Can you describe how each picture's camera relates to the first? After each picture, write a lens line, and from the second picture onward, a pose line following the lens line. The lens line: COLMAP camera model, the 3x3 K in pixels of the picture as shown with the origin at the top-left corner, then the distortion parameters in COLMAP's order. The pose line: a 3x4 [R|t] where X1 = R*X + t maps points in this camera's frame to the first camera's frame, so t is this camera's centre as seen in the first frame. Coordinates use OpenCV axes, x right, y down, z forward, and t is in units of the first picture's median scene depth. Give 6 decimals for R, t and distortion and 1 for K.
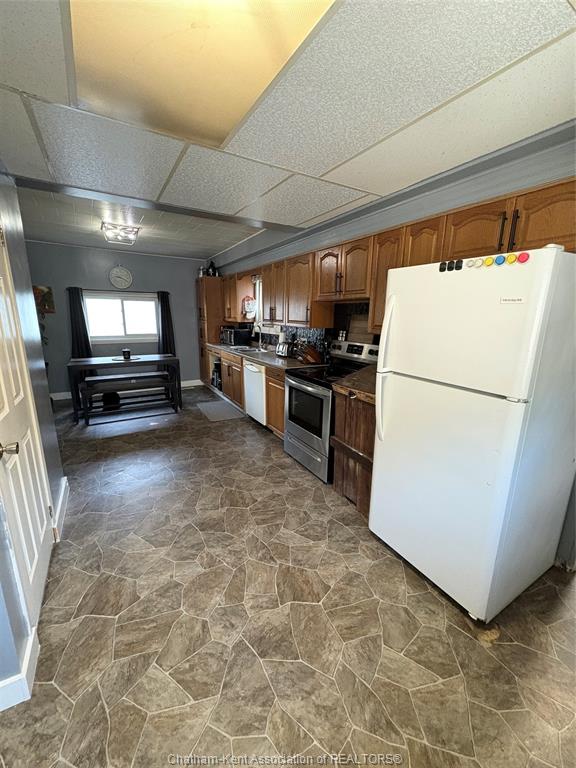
lens RADIAL K [[310.4, 0, 288.0], [0, 310.4, 384.0], [0, 0, 1]] dist [0.001656, 0.000378]
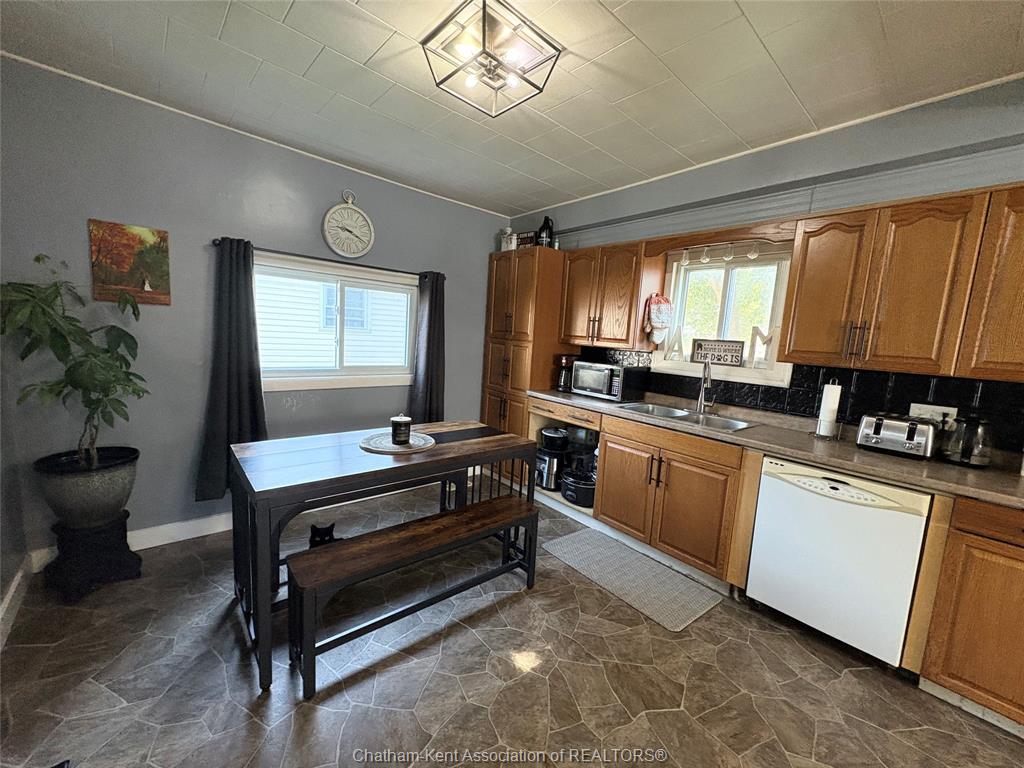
lens RADIAL K [[408.5, 0, 512.0], [0, 408.5, 384.0], [0, 0, 1]] dist [-0.000252, 0.000066]
pose [[0.983496, 0.024097, 0.179320, -0.978266], [-0.007903, 0.995867, -0.090479, -0.218586], [-0.180759, 0.087569, 0.979621, 1.050552]]
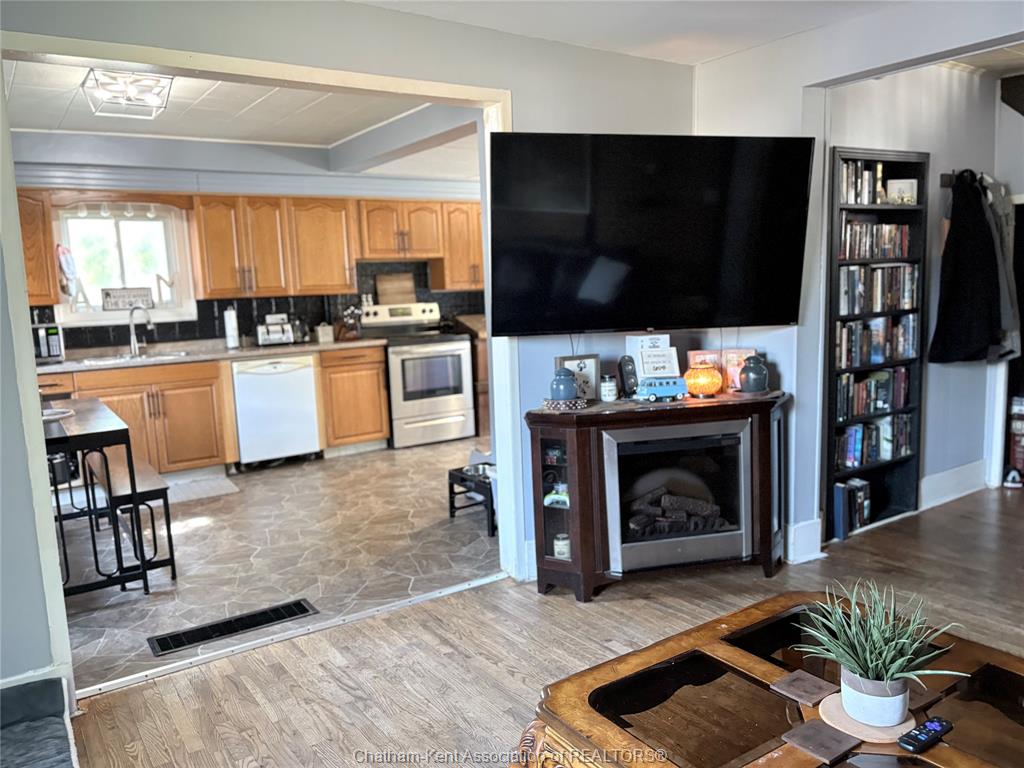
lens RADIAL K [[767.7, 0, 507.9], [0, 767.7, 390.1], [0, 0, 1]] dist [0.065199, -0.072994]
pose [[-0.046184, -0.149338, 0.987707, -2.783422], [0.258076, 0.953411, 0.156220, -0.222138], [-0.965020, 0.262118, -0.005492, 1.034117]]
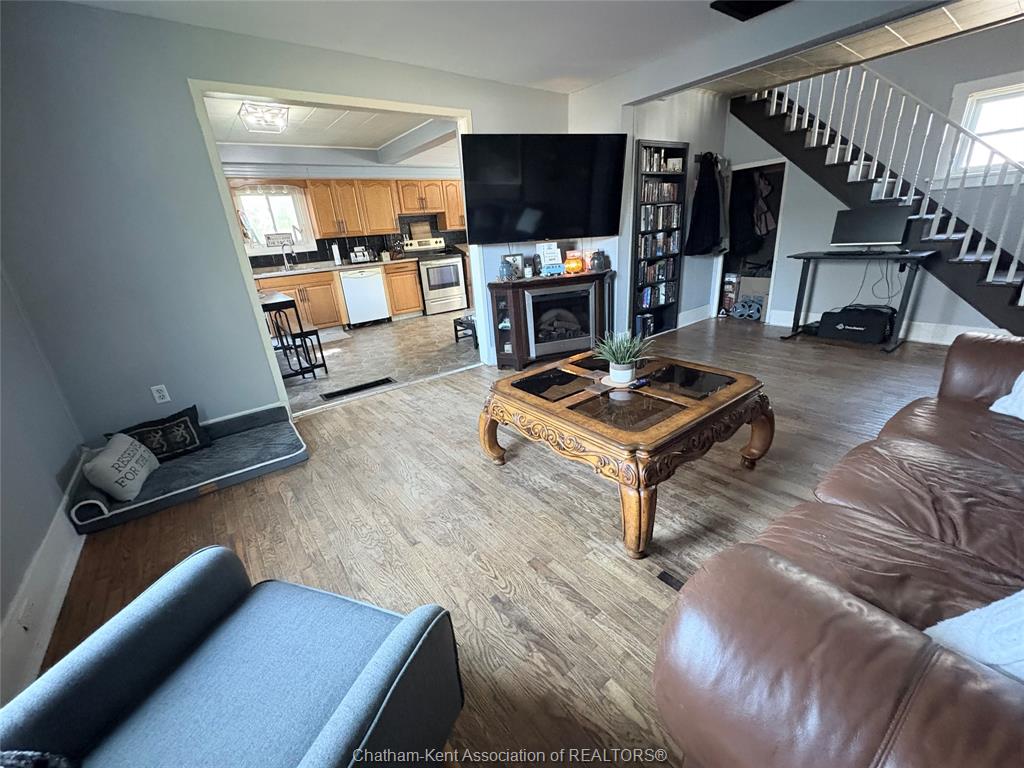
lens RADIAL K [[406.2, 0, 511.8], [0, 406.2, 385.7], [0, 0, 1]] dist [0.000315, 0.000279]
pose [[-0.106460, -0.354895, 0.928825, -3.001073], [0.288811, 0.882823, 0.370421, -0.147602], [-0.951449, 0.307689, 0.008512, 1.023244]]
